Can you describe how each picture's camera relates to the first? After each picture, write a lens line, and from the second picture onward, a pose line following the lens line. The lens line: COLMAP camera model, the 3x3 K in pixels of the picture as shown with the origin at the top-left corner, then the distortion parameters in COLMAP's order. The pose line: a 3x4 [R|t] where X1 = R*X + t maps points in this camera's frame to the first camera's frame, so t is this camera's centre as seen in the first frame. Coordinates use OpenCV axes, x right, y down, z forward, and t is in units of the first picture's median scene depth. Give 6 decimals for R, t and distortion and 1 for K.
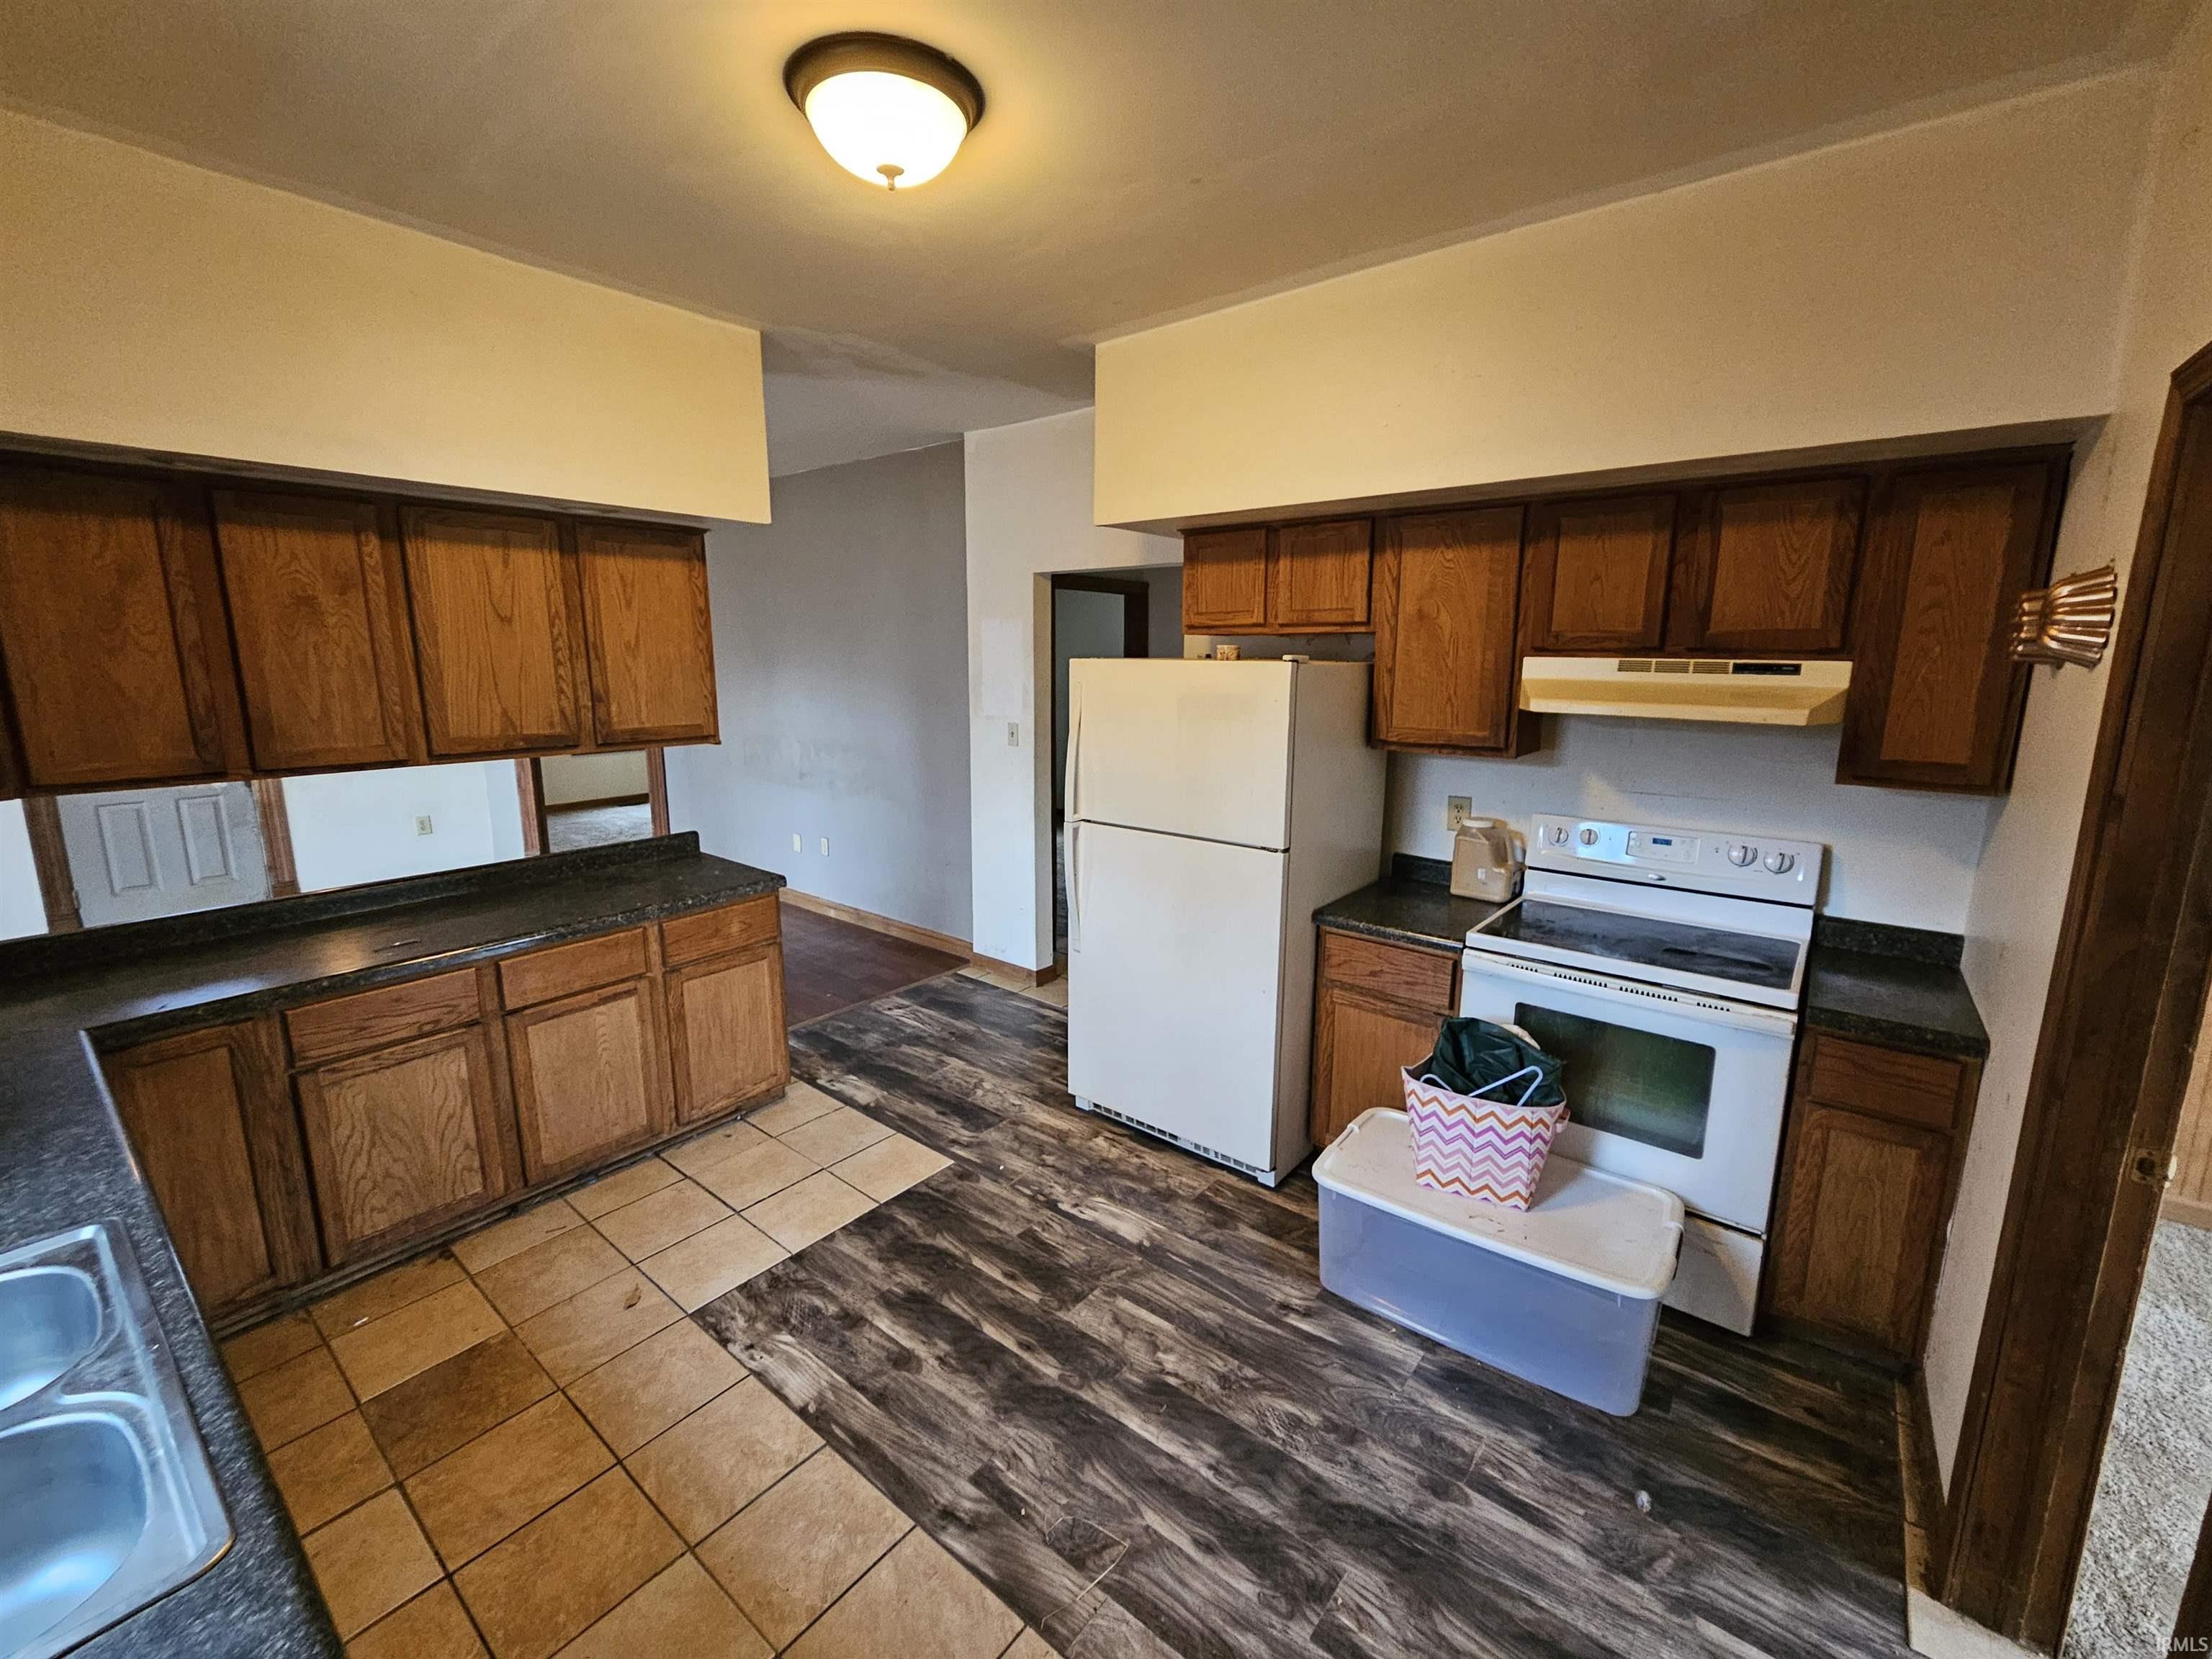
lens RADIAL K [[912.5, 0, 1107.2], [0, 912.5, 817.7], [0, 0, 1]] dist [0.001733, 0.000403]
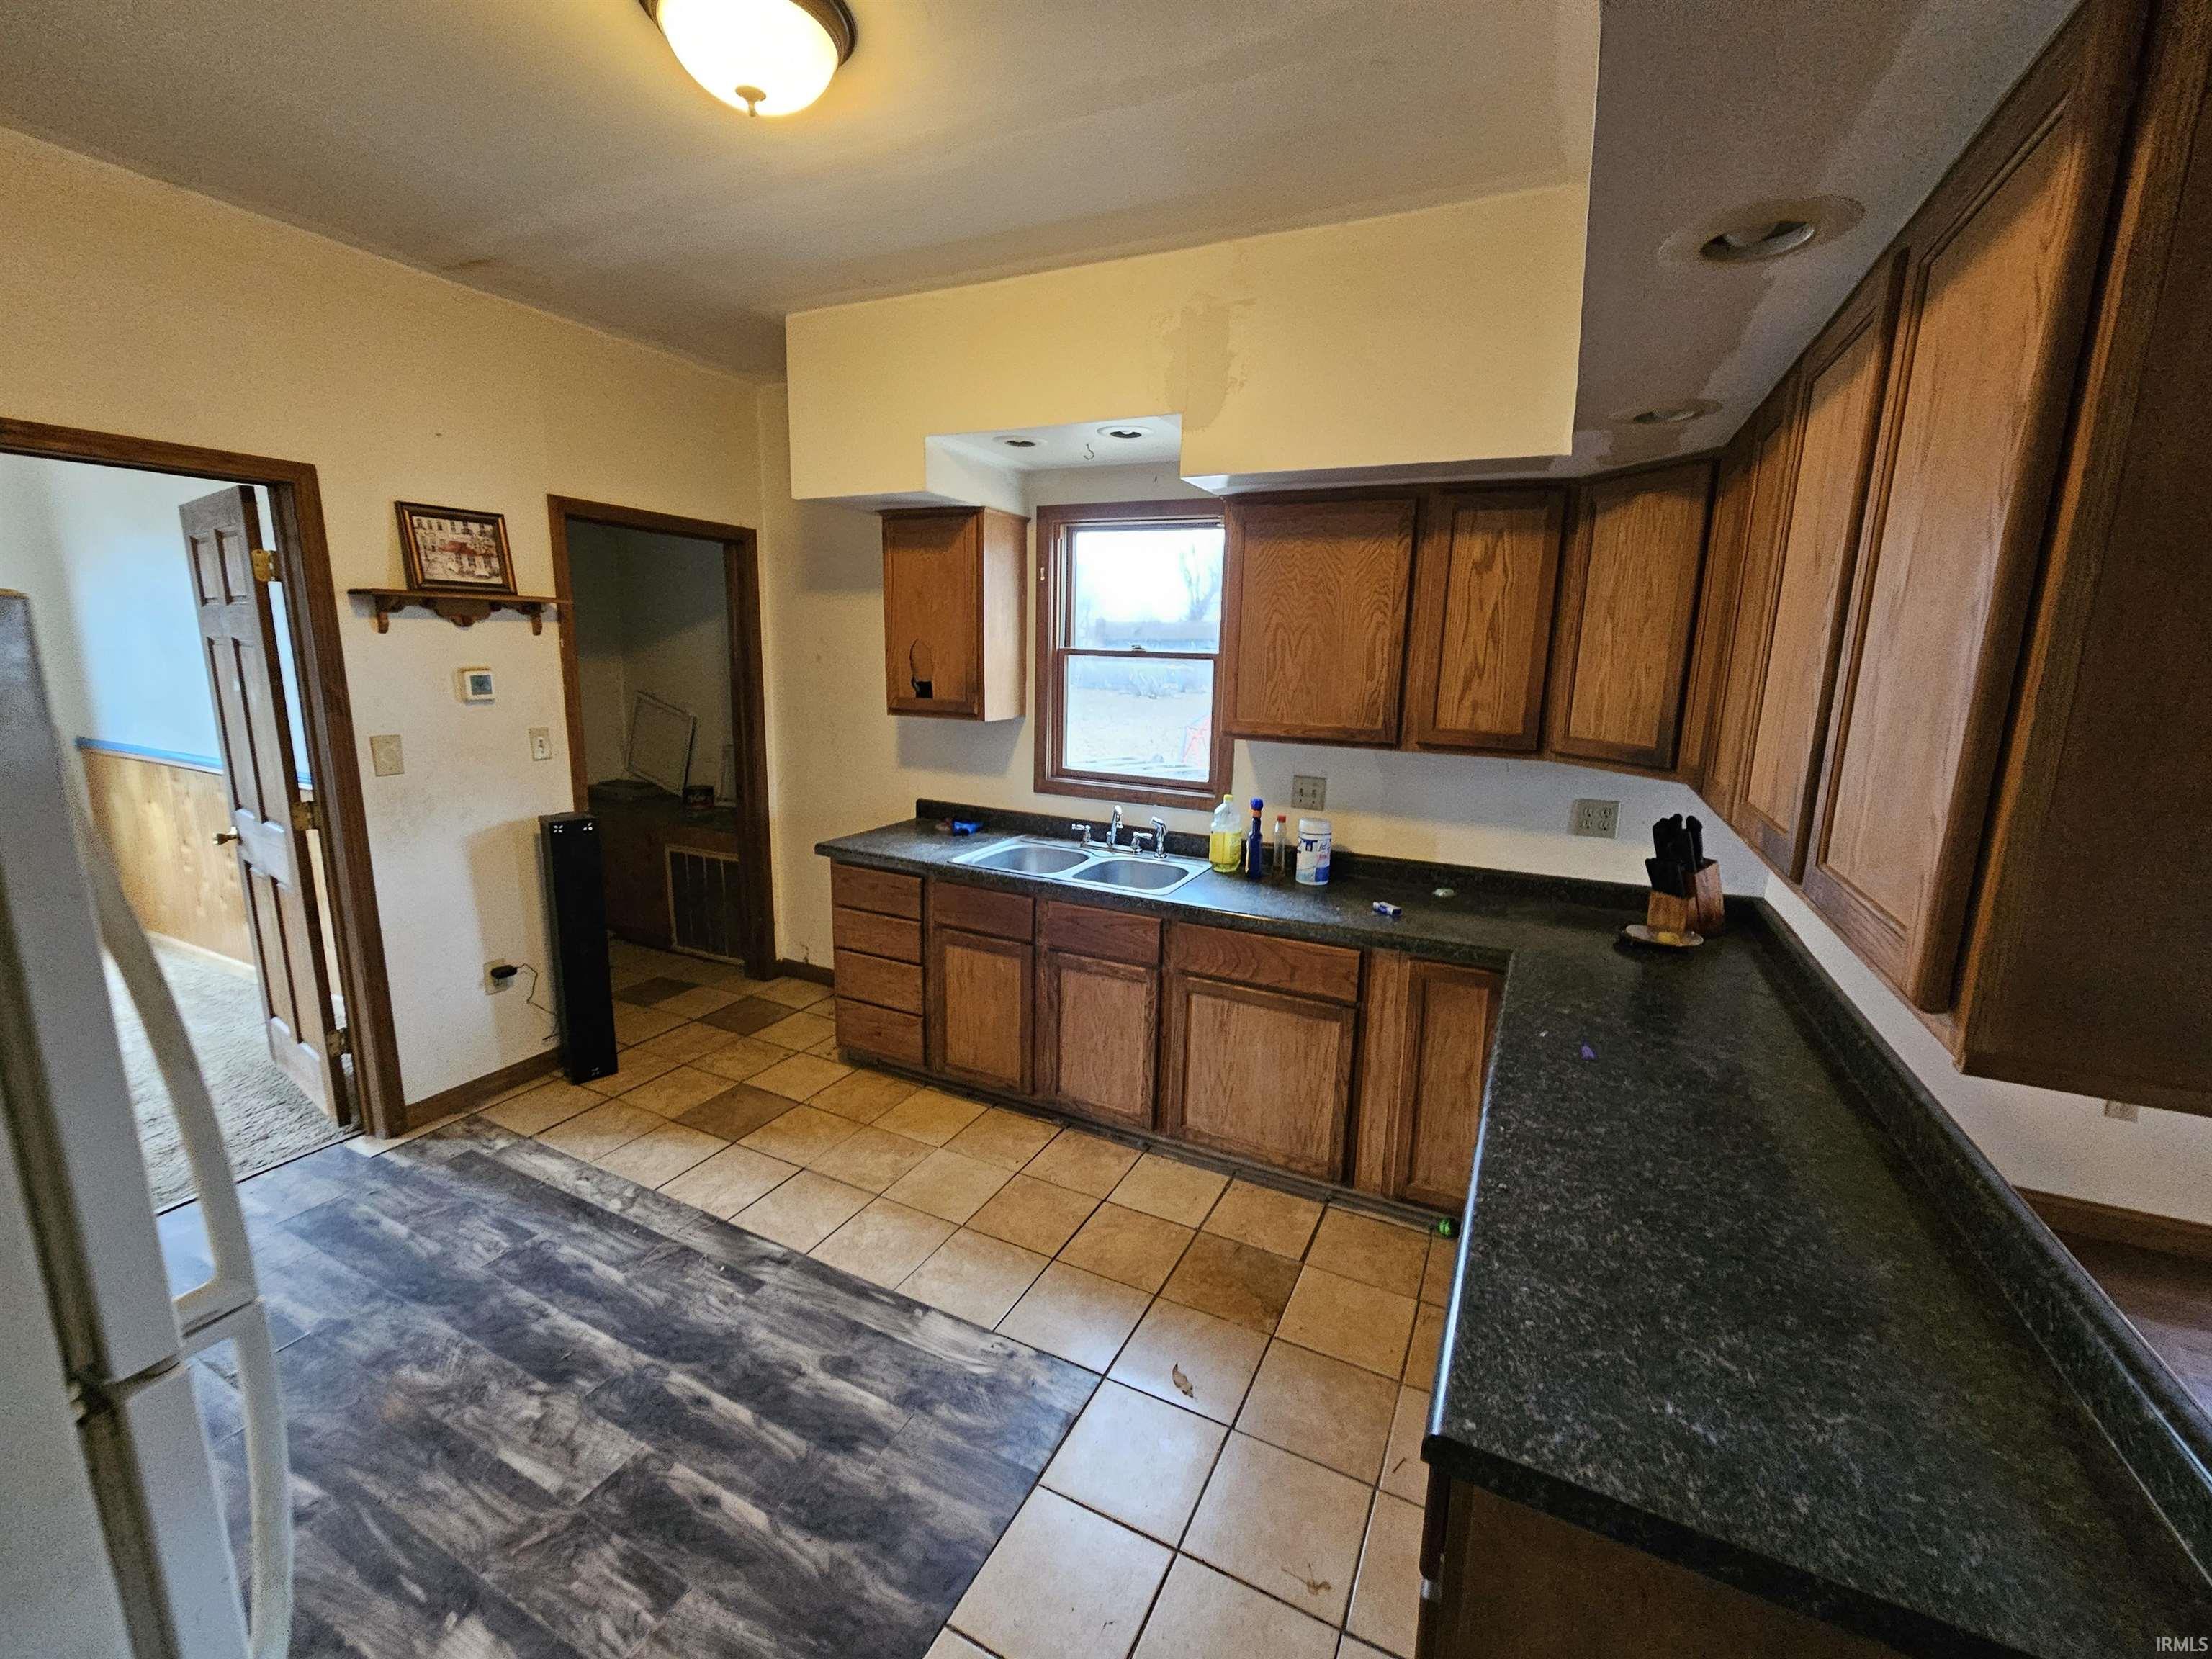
lens RADIAL K [[912.5, 0, 1107.2], [0, 912.5, 817.7], [0, 0, 1]] dist [0.001733, 0.000403]
pose [[-0.975857, 0.017311, -0.217723, -0.285283], [-0.063771, 0.930832, 0.359839, -0.286974], [0.208893, 0.365036, -0.907256, 1.648627]]
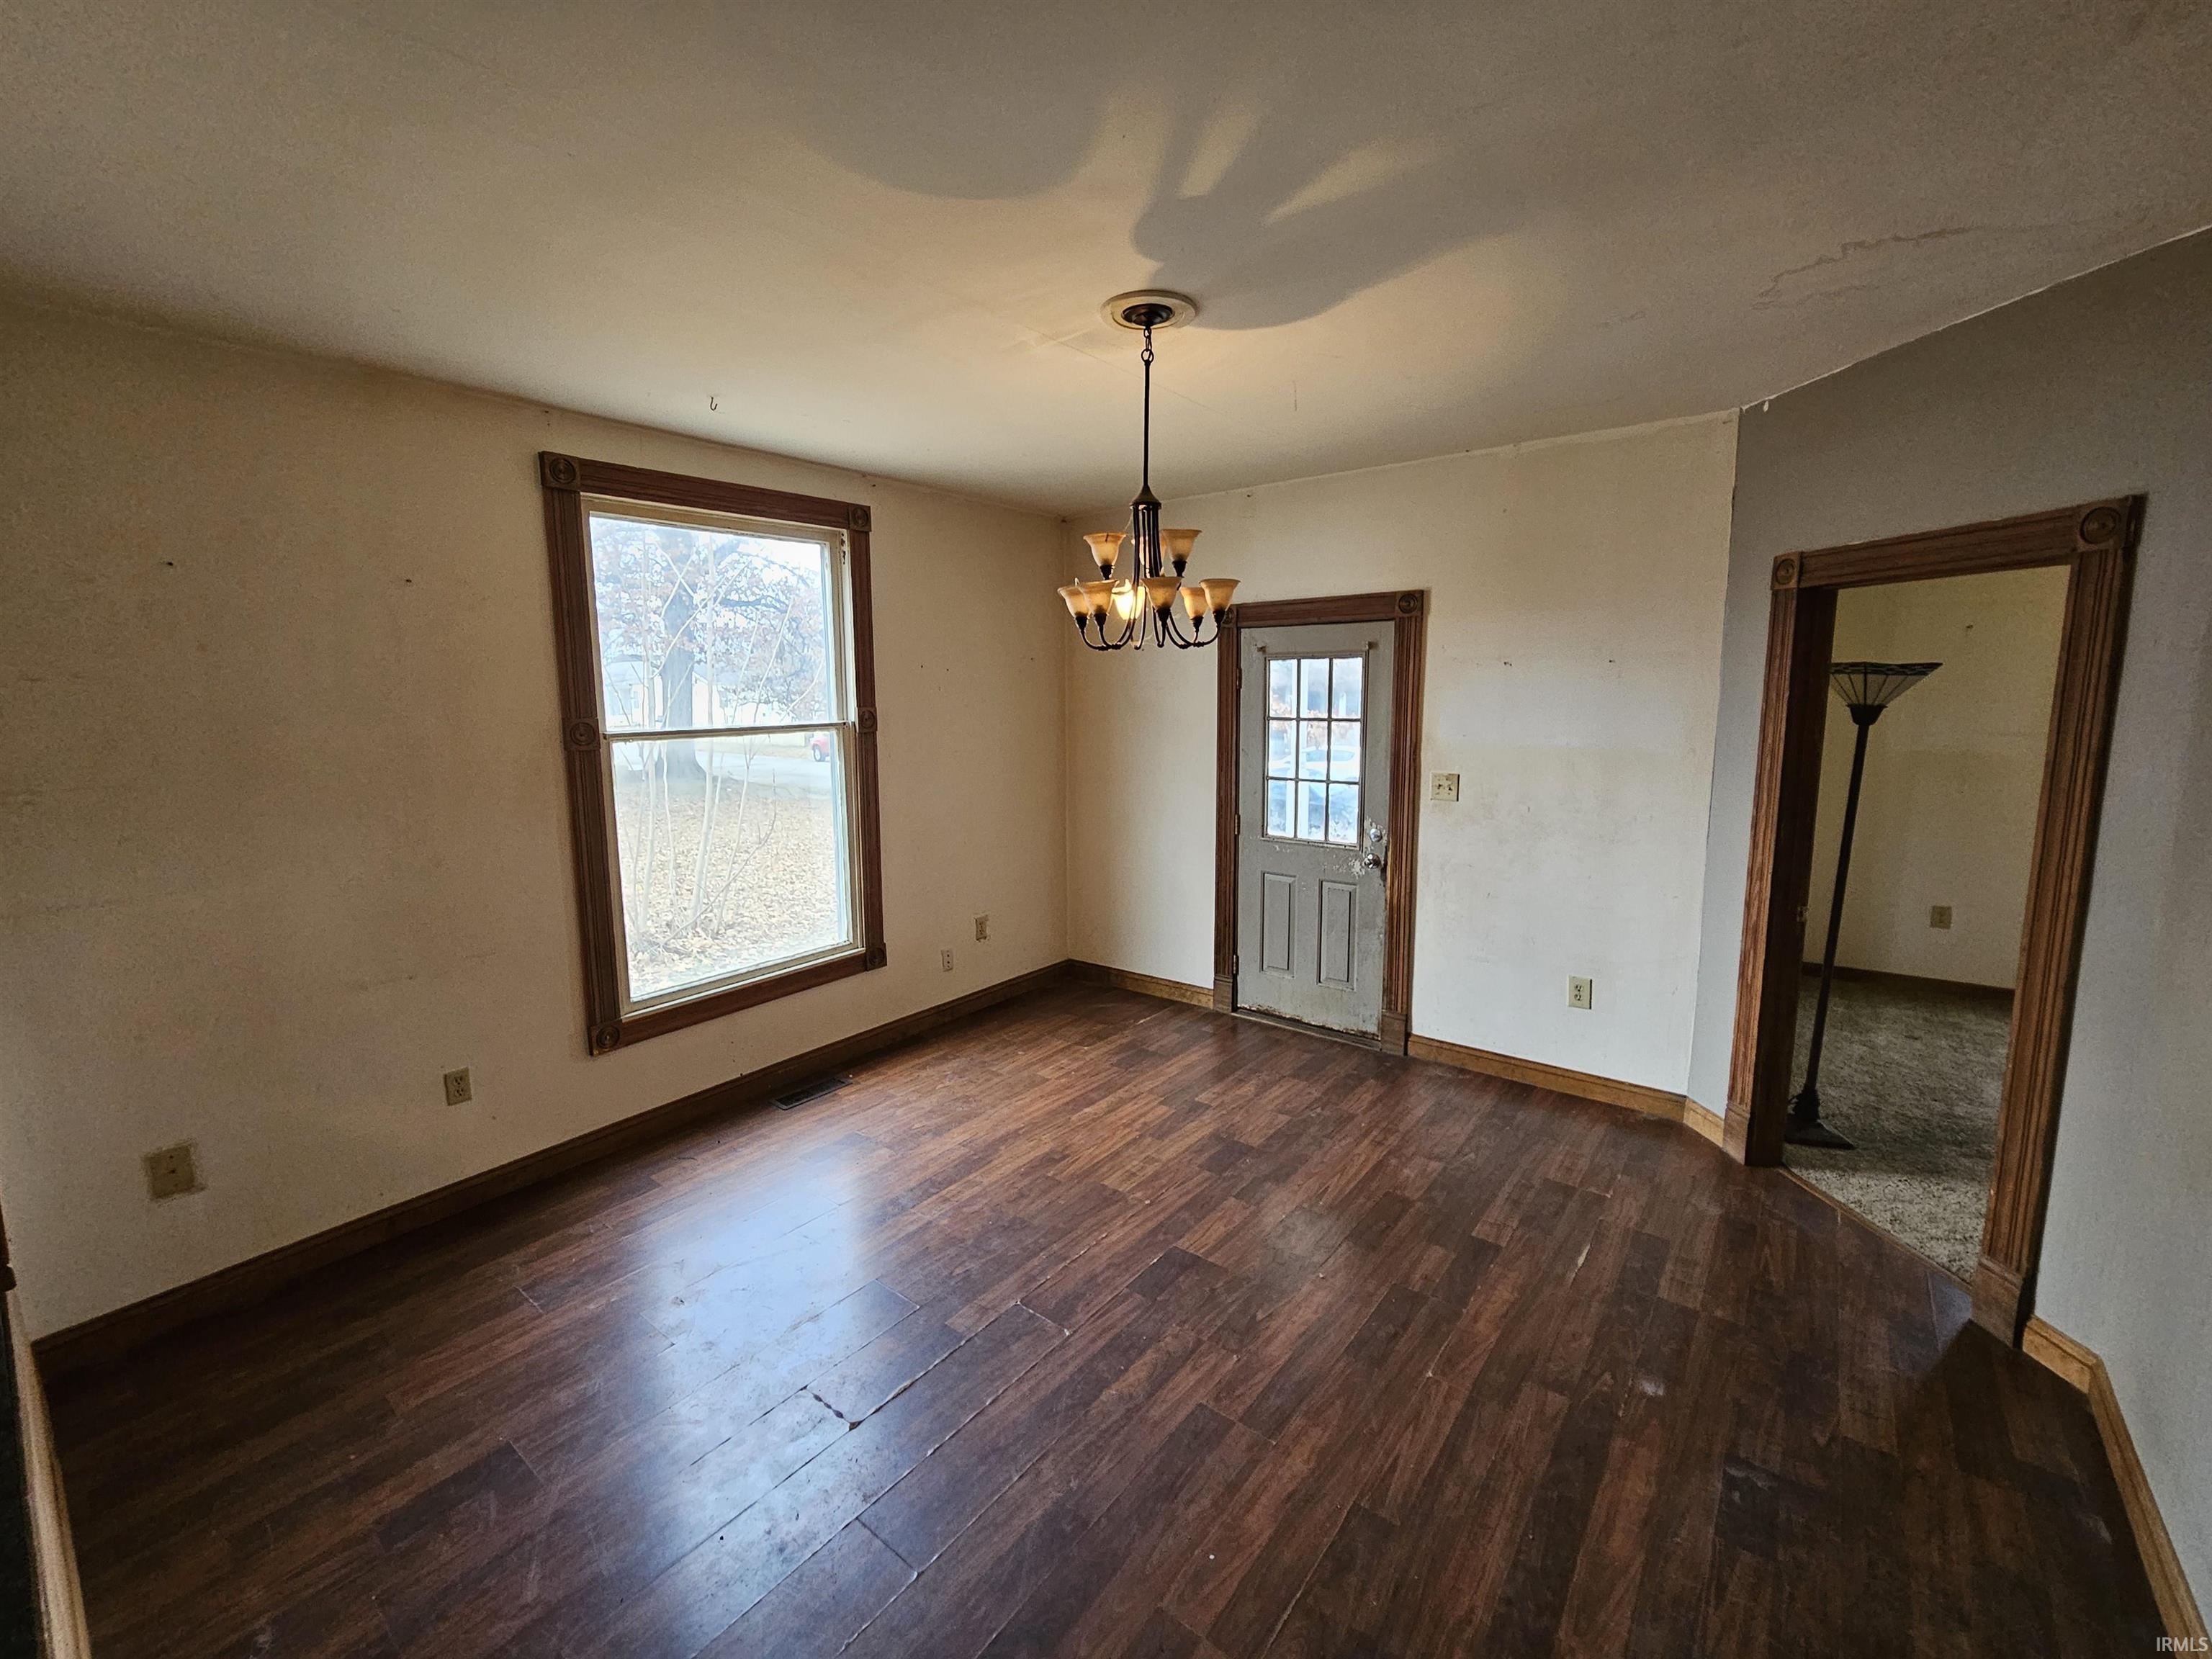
lens RADIAL K [[912.5, 0, 1107.2], [0, 912.5, 817.7], [0, 0, 1]] dist [0.001733, 0.000403]
pose [[0.009379, 0.130228, -0.991440, -0.468676], [-0.175418, 0.976322, 0.126583, -0.350209], [0.984449, 0.172730, 0.032001, 1.822283]]
